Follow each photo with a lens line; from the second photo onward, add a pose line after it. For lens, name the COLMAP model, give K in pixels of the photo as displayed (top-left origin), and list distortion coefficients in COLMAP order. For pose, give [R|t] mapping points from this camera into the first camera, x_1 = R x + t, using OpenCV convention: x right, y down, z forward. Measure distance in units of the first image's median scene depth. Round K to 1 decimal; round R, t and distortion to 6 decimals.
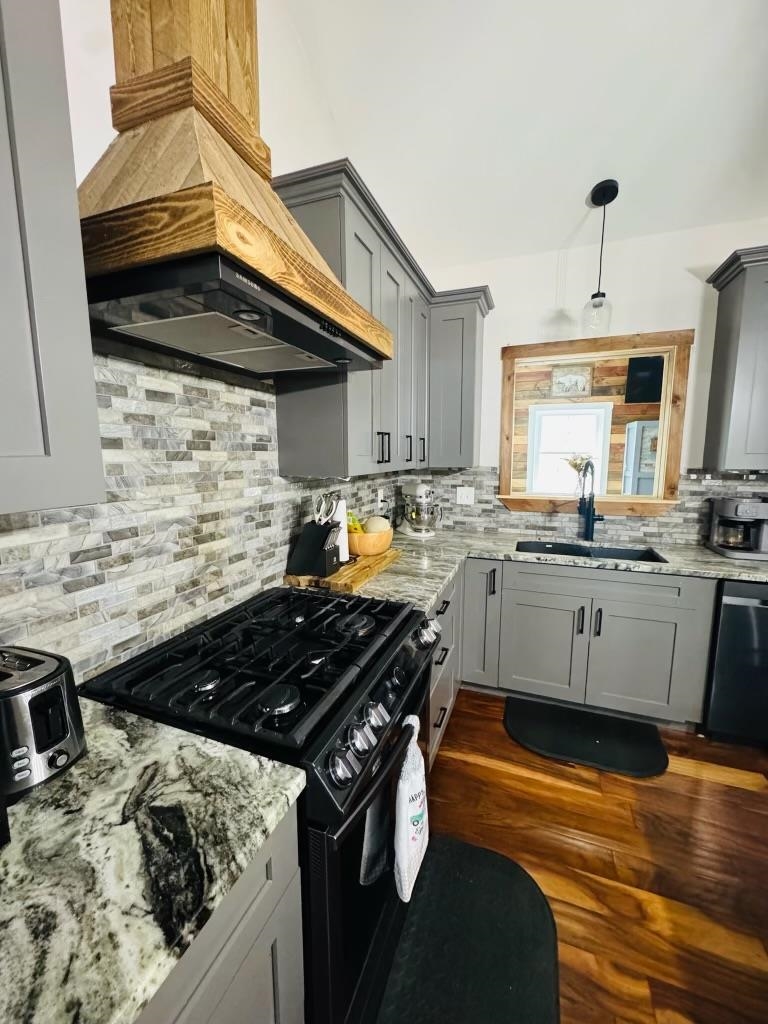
lens RADIAL K [[407.0, 0, 386.2], [0, 407.0, 507.4], [0, 0, 1]] dist [-0.004608, 0.001154]
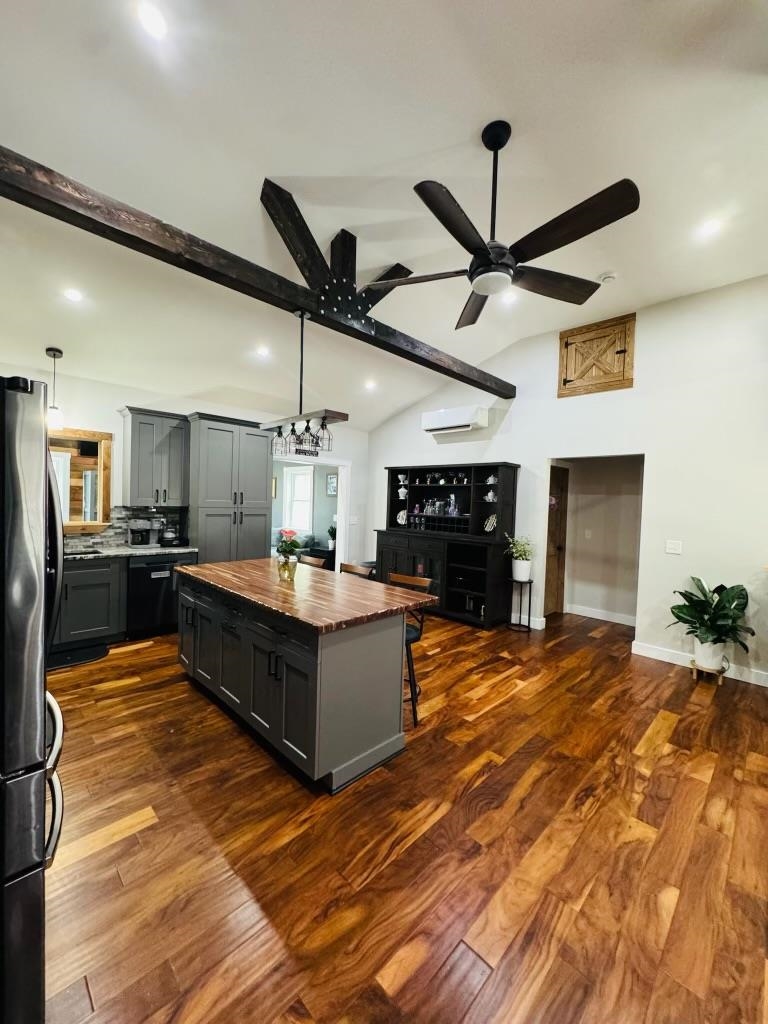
lens RADIAL K [[407.0, 0, 385.2], [0, 407.0, 511.9], [0, 0, 1]] dist [-0.004608, 0.001154]
pose [[0.404274, -0.010451, 0.914578, -0.436750], [0.086349, 0.995905, -0.026789, 0.086616], [-0.910553, 0.089803, 0.403521, -0.836170]]
